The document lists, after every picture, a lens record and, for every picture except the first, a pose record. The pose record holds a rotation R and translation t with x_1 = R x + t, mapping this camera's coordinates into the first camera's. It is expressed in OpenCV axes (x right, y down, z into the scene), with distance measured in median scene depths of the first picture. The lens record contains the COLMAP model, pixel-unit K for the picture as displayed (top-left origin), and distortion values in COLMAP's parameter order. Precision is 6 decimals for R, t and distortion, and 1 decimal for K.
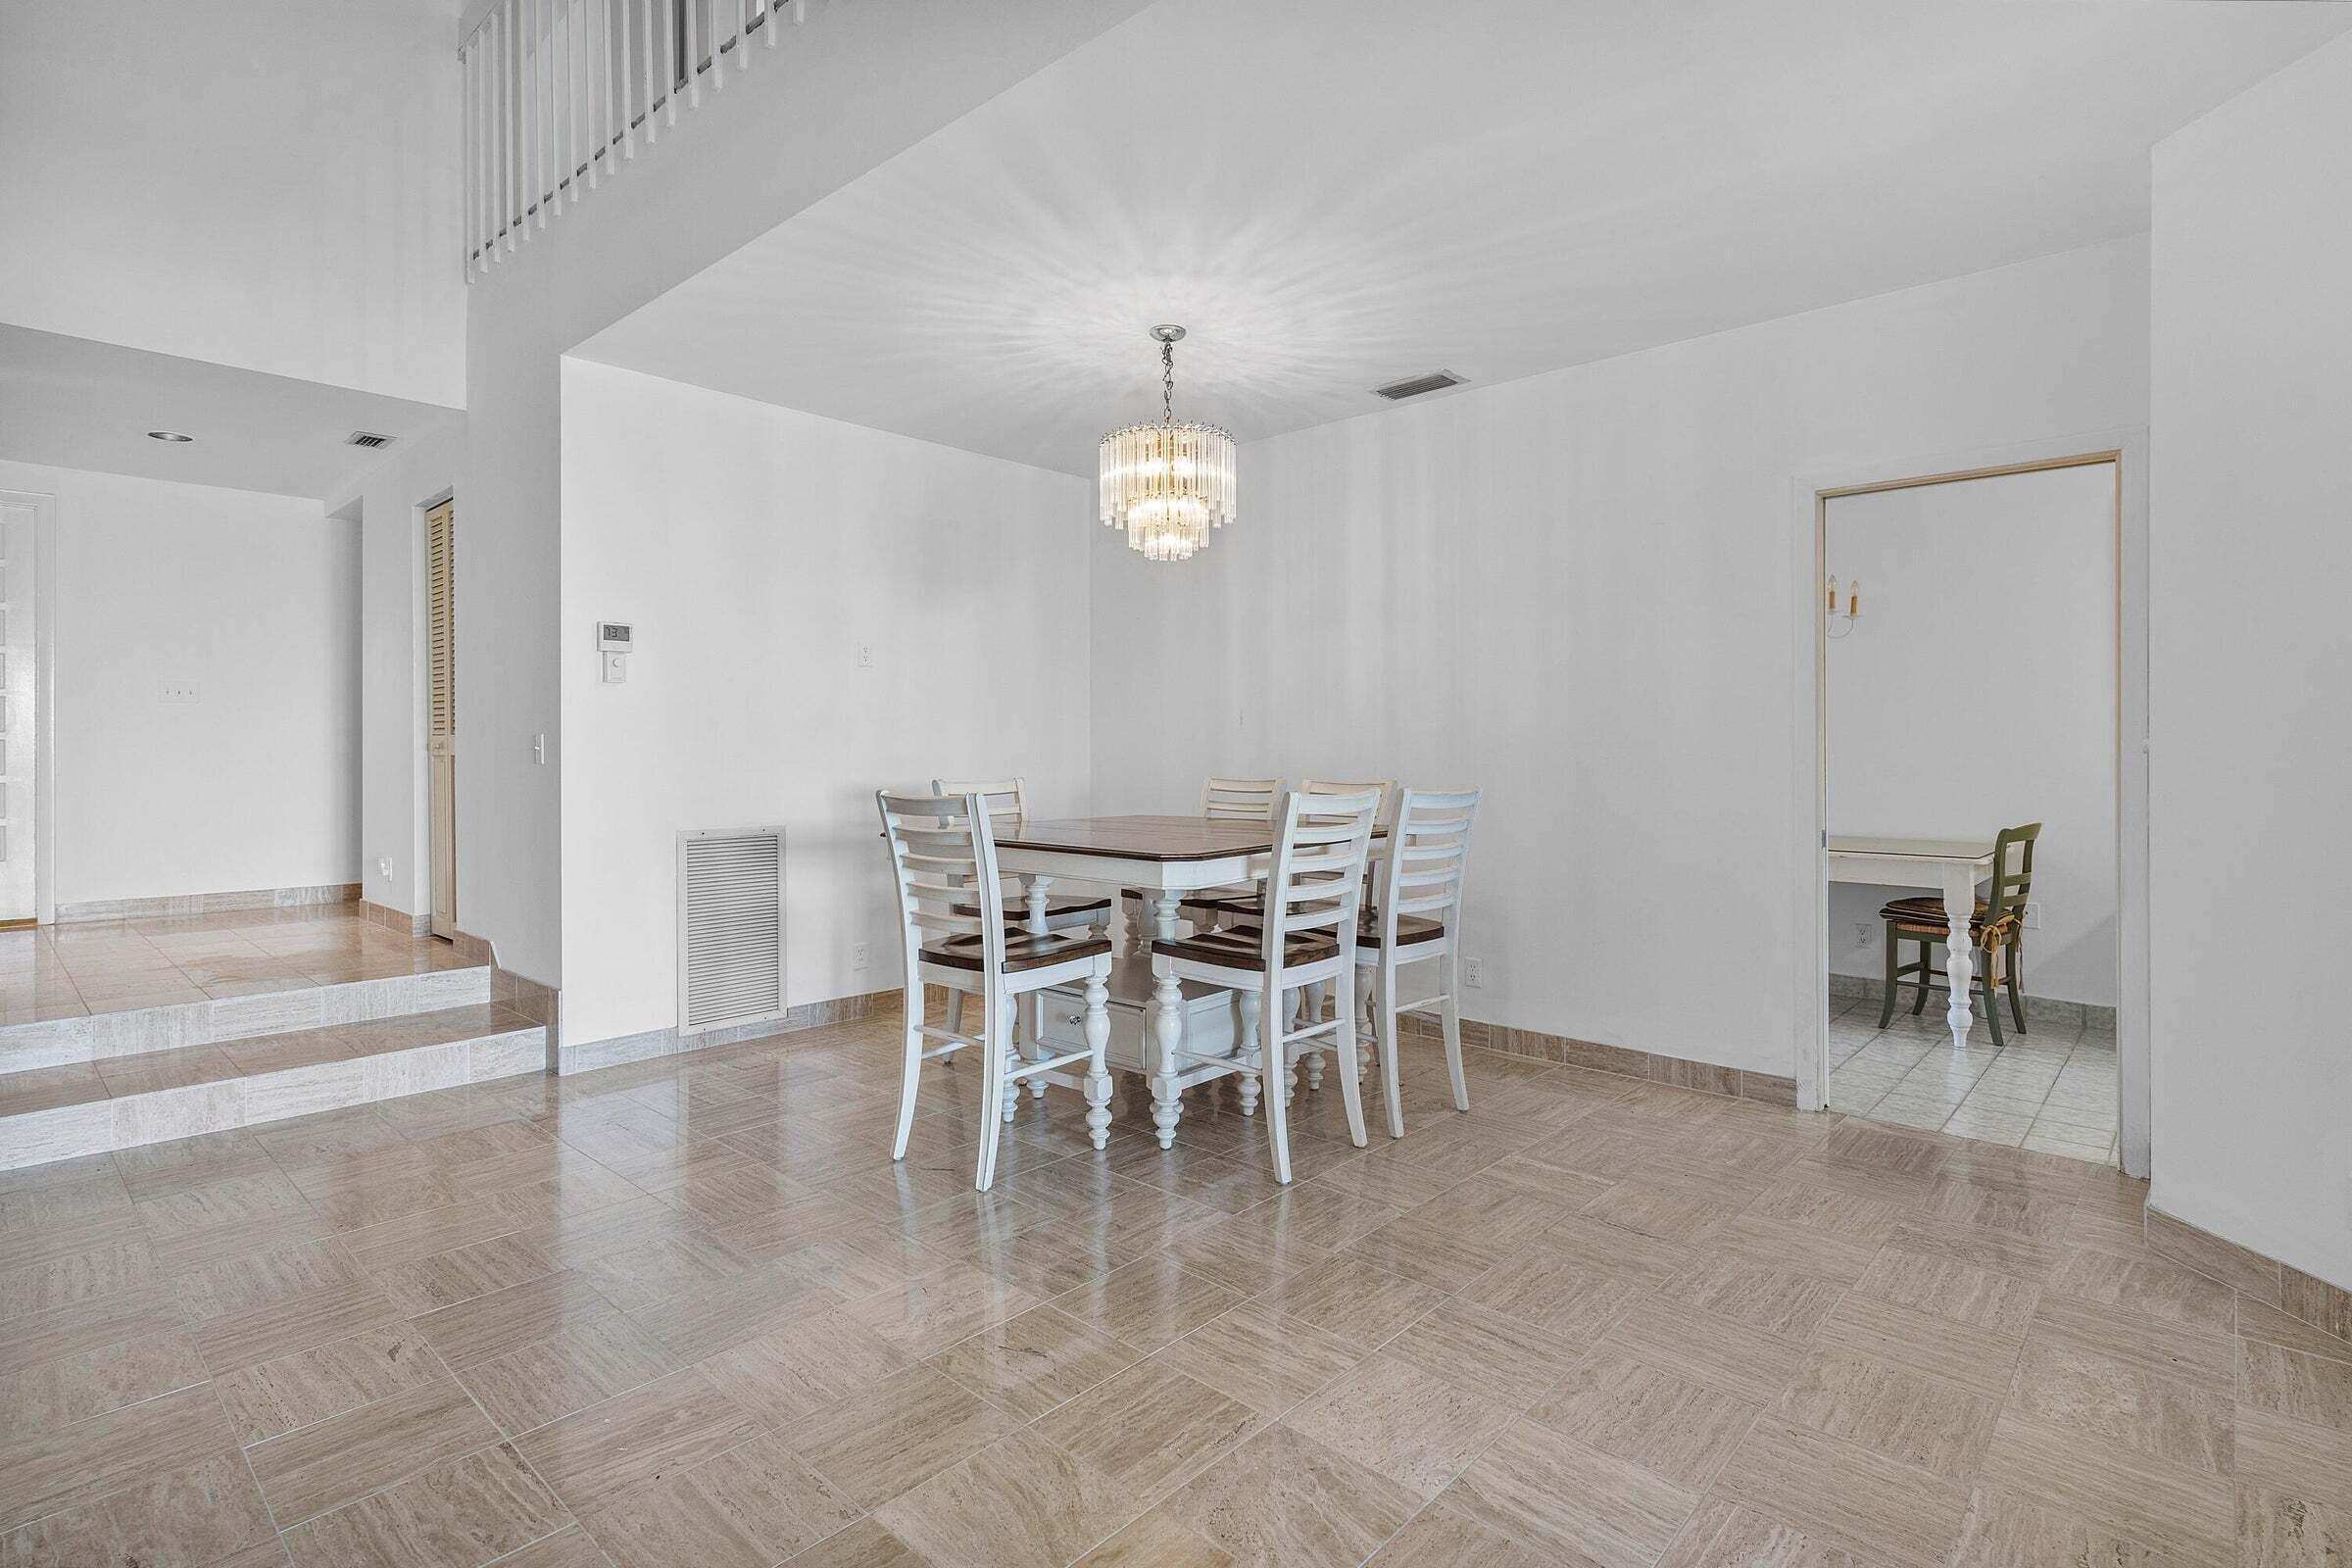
lens RADIAL K [[1154.5, 0, 1216.5], [0, 1154.5, 755.3], [0, 0, 1]] dist [0.010764, 0.000264]
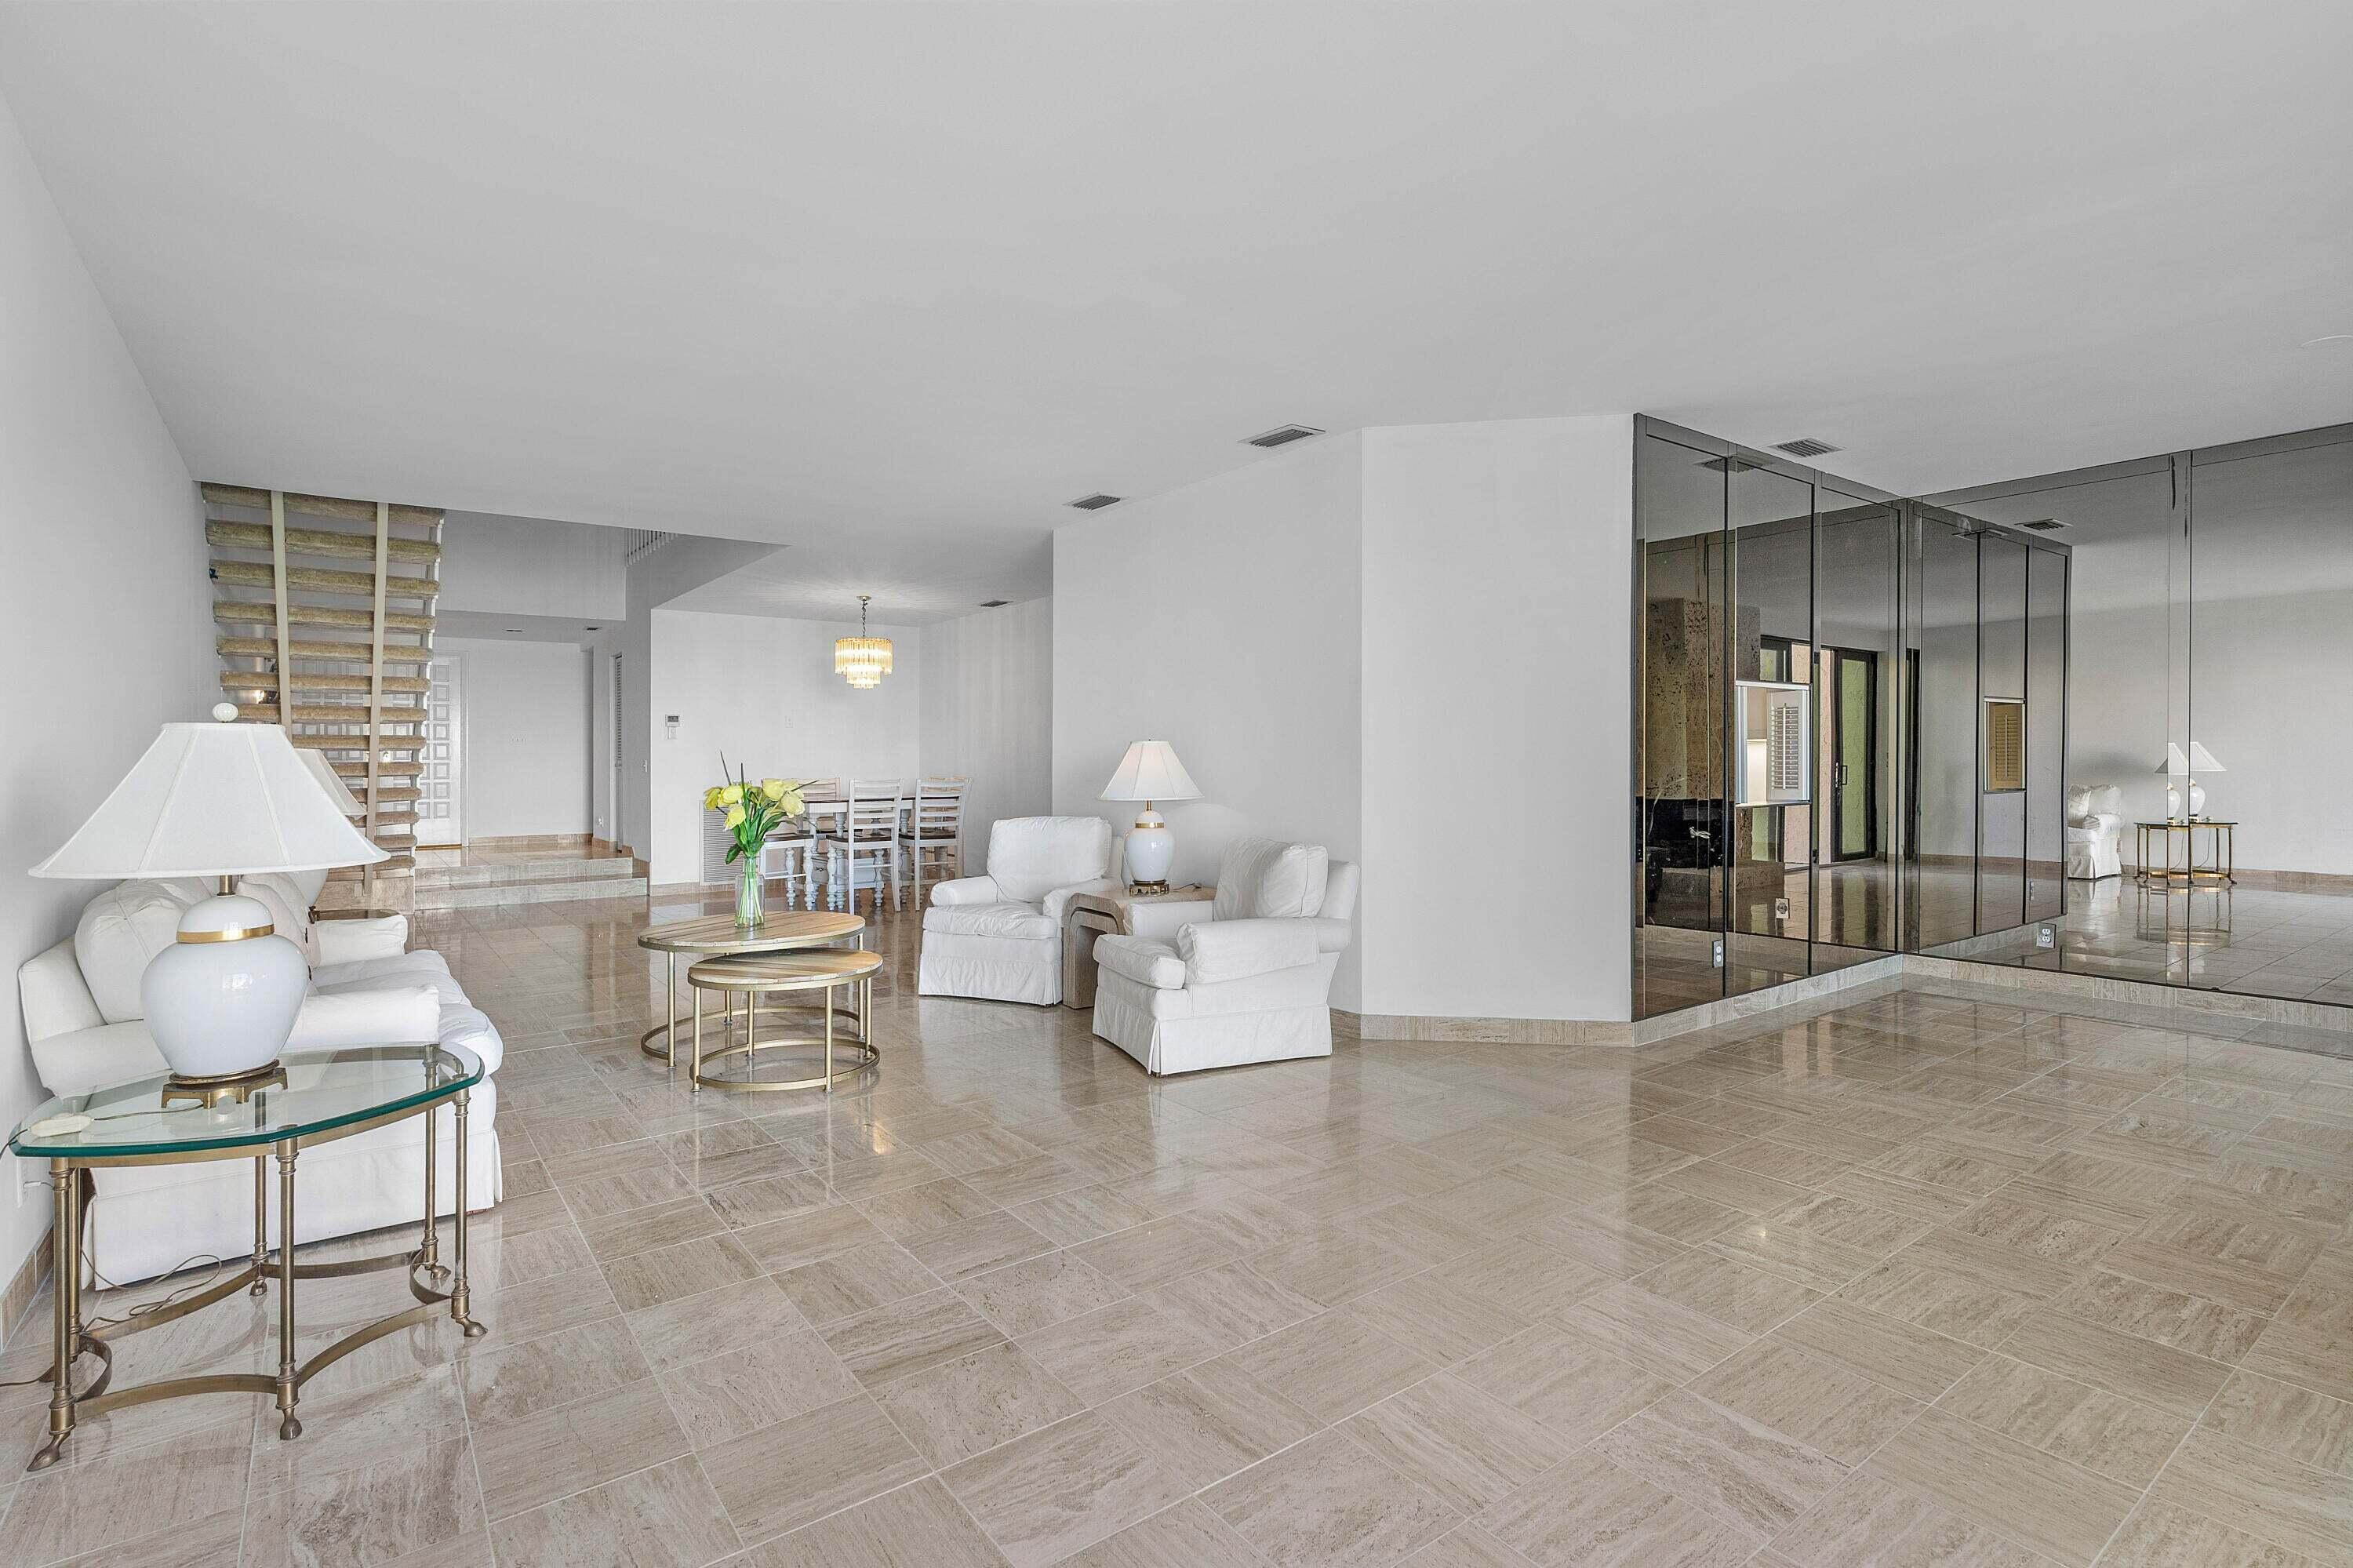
lens RADIAL K [[1155.1, 0, 1217.0], [0, 1155.1, 755.3], [0, 0, 1]] dist [0.010764, 0.000264]
pose [[0.983330, -0.003448, -0.181797, 1.087621], [0.001295, 0.999928, -0.011962, 0.004783], [0.181825, 0.011527, 0.983263, -1.233736]]
